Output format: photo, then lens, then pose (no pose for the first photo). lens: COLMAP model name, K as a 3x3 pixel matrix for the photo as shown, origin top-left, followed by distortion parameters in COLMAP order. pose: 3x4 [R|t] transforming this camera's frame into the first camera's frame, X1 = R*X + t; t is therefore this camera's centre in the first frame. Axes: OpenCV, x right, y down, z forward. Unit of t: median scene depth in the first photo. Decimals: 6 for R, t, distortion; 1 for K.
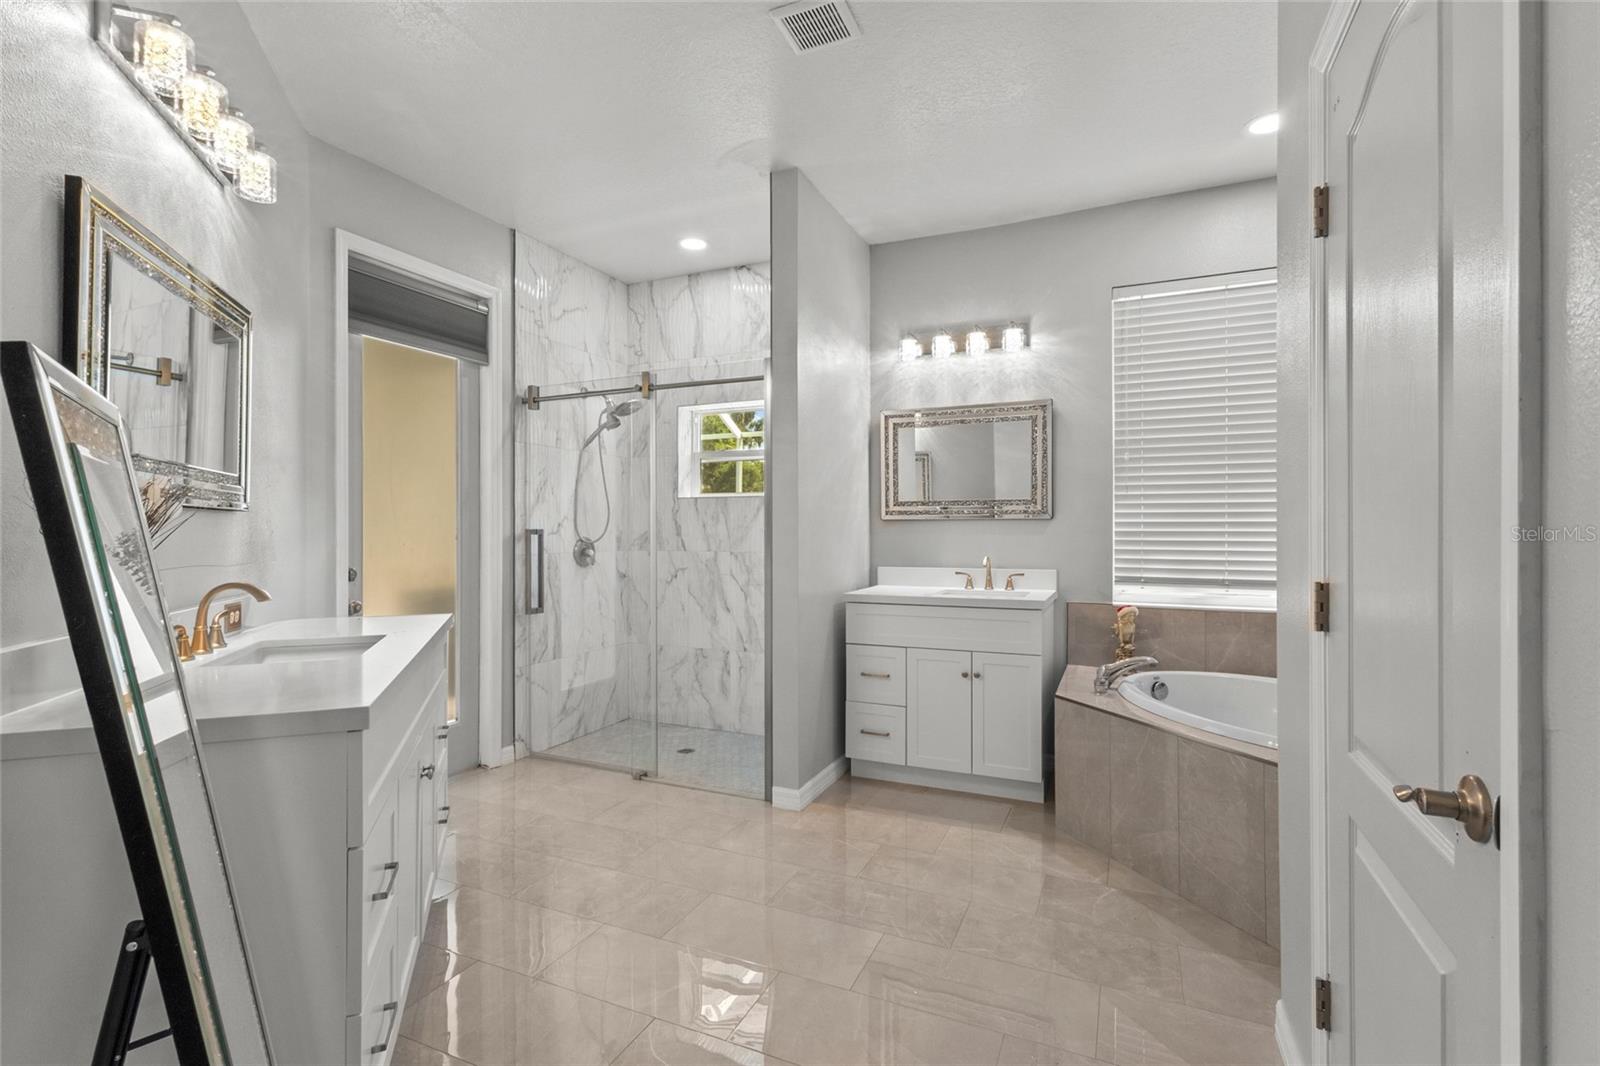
lens RADIAL K [[741.1, 0, 789.9], [0, 741.1, 527.2], [0, 0, 1]] dist [0.003136, 0.000455]
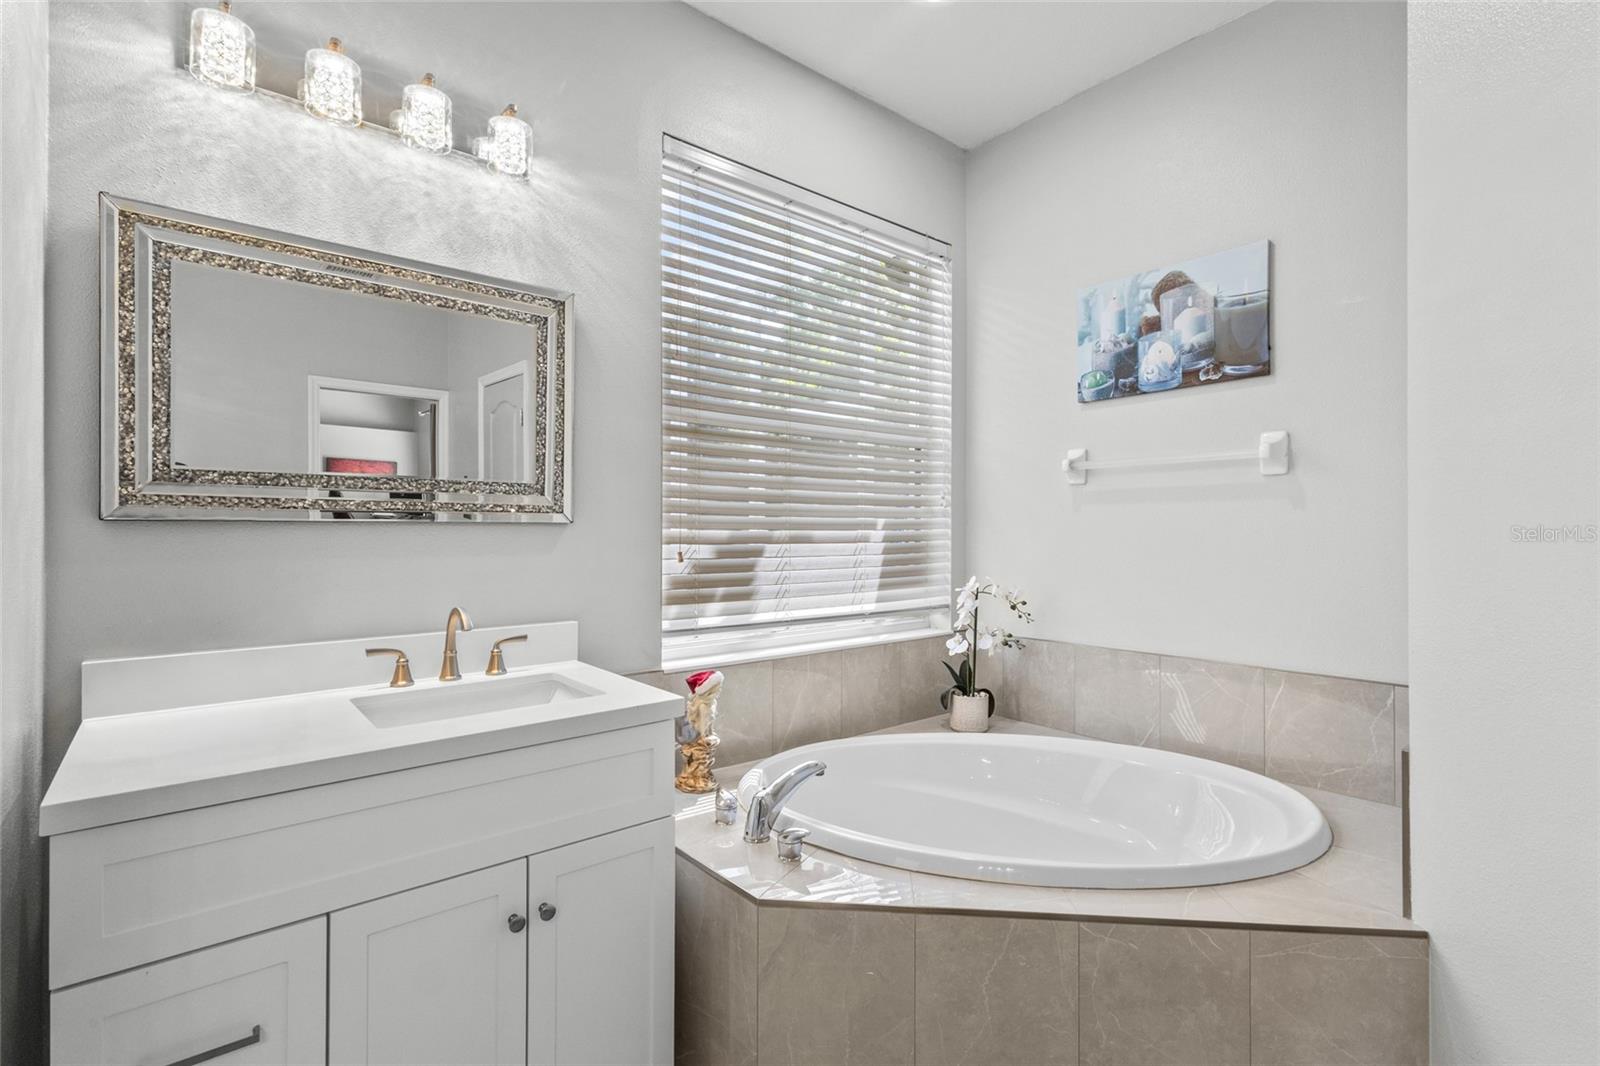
lens RADIAL K [[741.1, 0, 789.9], [0, 741.1, 527.2], [0, 0, 1]] dist [0.003136, 0.000455]
pose [[0.430778, 0.002751, 0.902454, -0.048251], [-0.004285, 0.999990, -0.001003, -0.008611], [-0.902448, -0.003435, 0.430786, 0.618867]]
